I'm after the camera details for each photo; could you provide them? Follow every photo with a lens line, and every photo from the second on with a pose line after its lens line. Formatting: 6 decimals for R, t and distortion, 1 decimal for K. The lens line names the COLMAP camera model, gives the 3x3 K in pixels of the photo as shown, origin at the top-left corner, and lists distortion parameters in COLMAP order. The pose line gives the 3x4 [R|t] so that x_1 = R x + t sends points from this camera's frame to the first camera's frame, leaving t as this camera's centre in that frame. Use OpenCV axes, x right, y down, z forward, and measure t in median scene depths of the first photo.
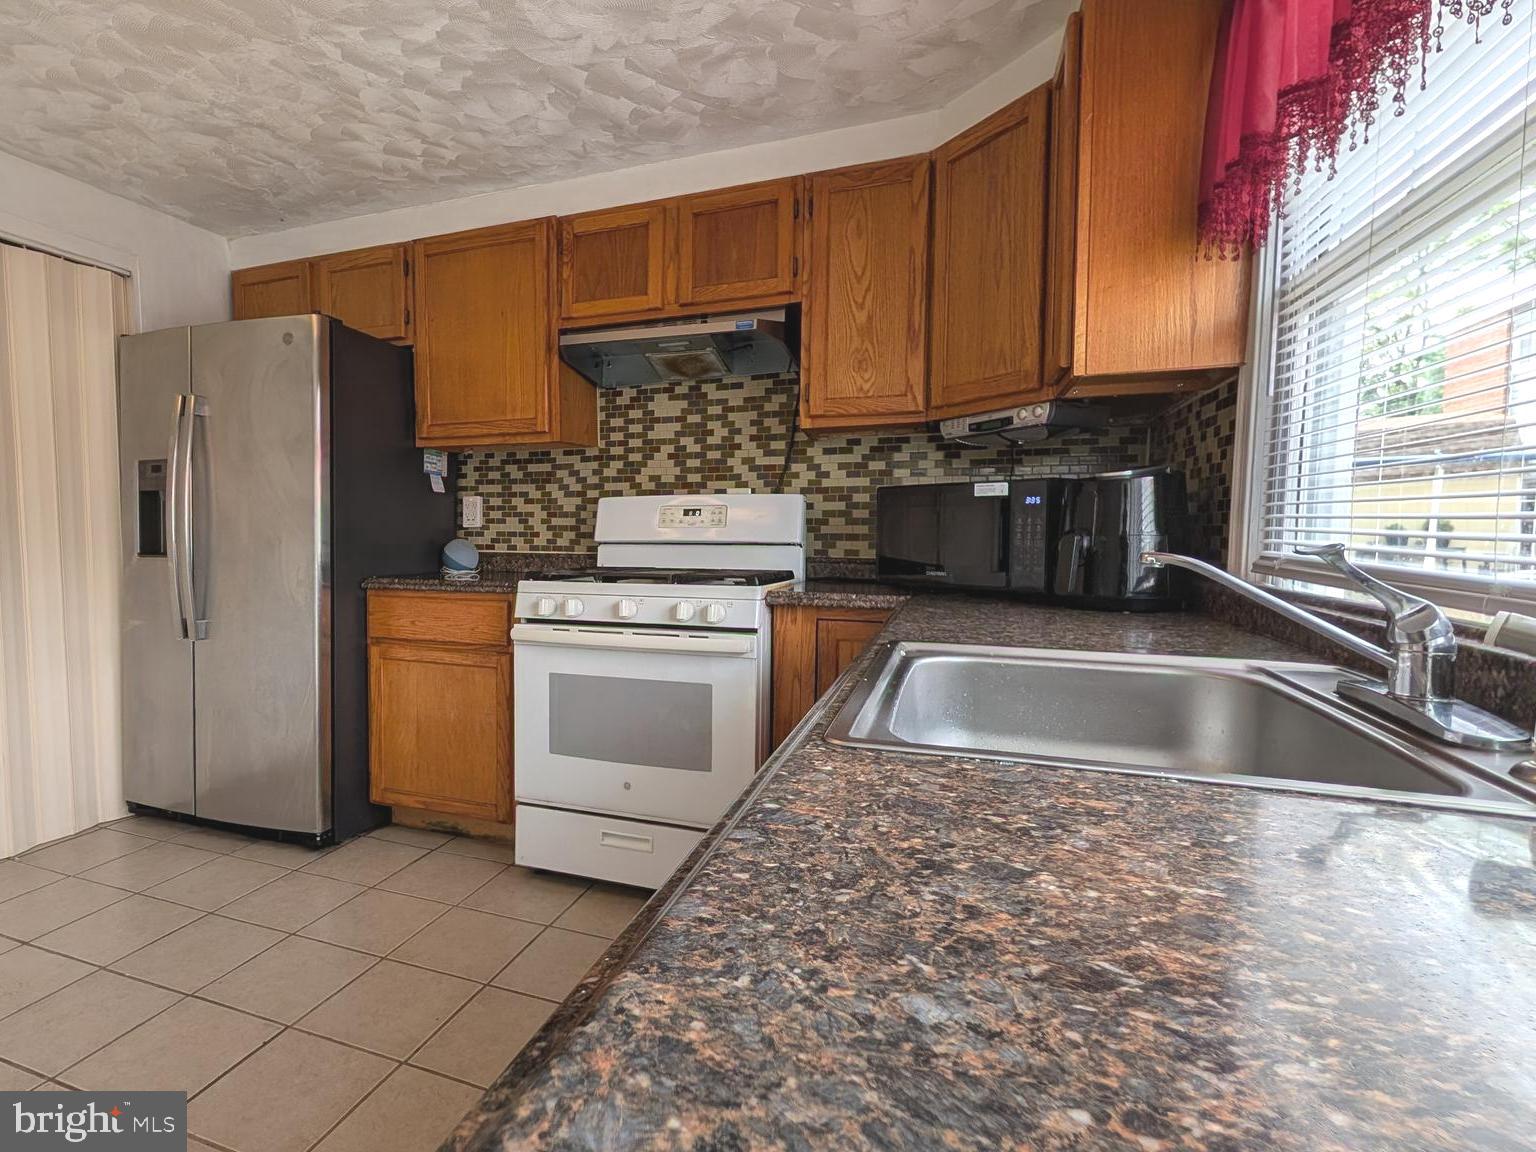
lens RADIAL K [[785.3, 0, 657.7], [0, 785.3, 577.2], [0, 0, 1]] dist [0.004278, 0.000644]
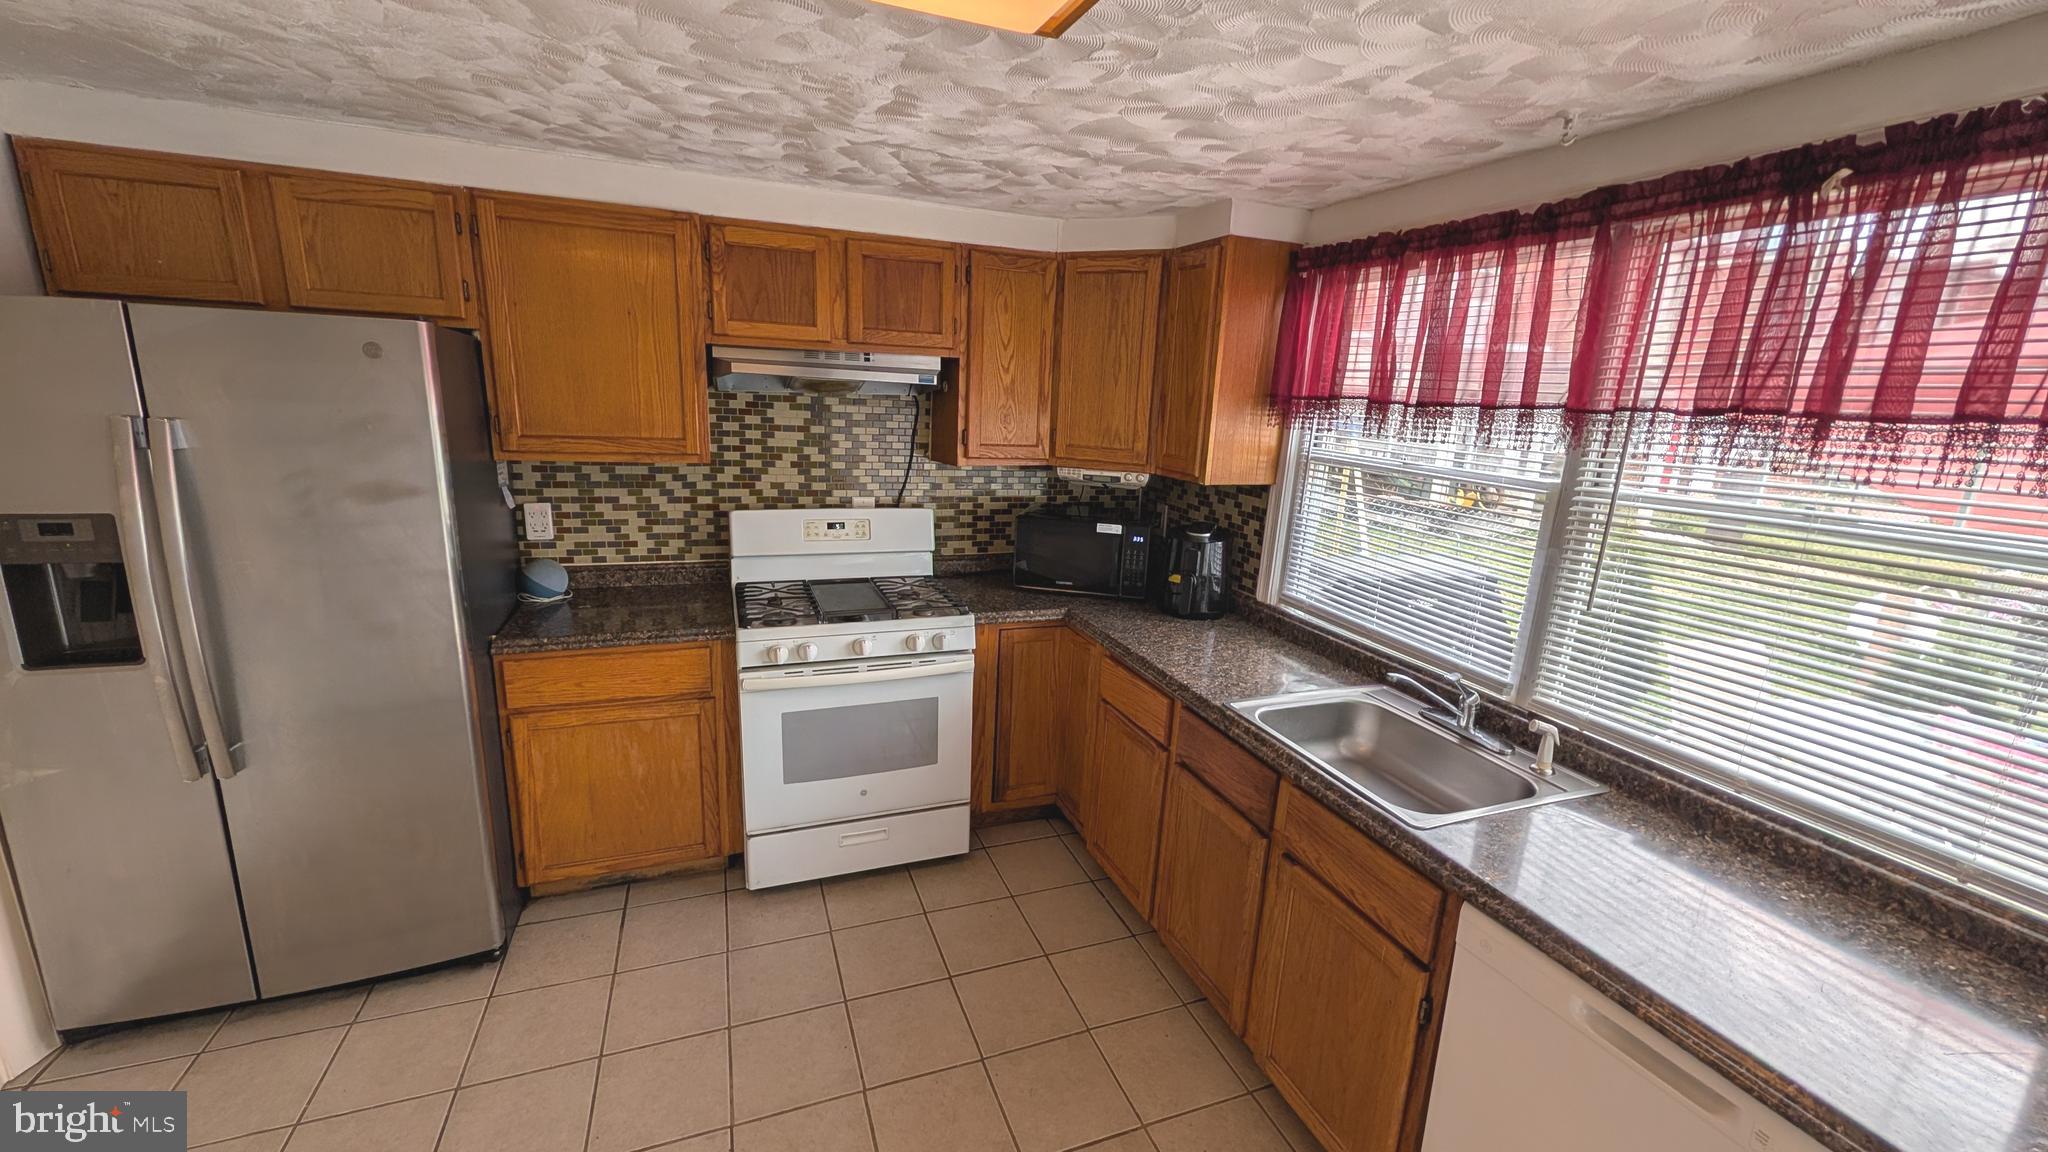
lens RADIAL K [[780.1, 0, 1019.4], [0, 780.1, 571.0], [0, 0, 1]] dist [0.012821, 0.000087]
pose [[0.739843, -0.118506, 0.662260, -0.459072], [-0.008236, 0.982695, 0.185047, -0.209322], [-0.672729, -0.142360, 0.726064, 0.042147]]
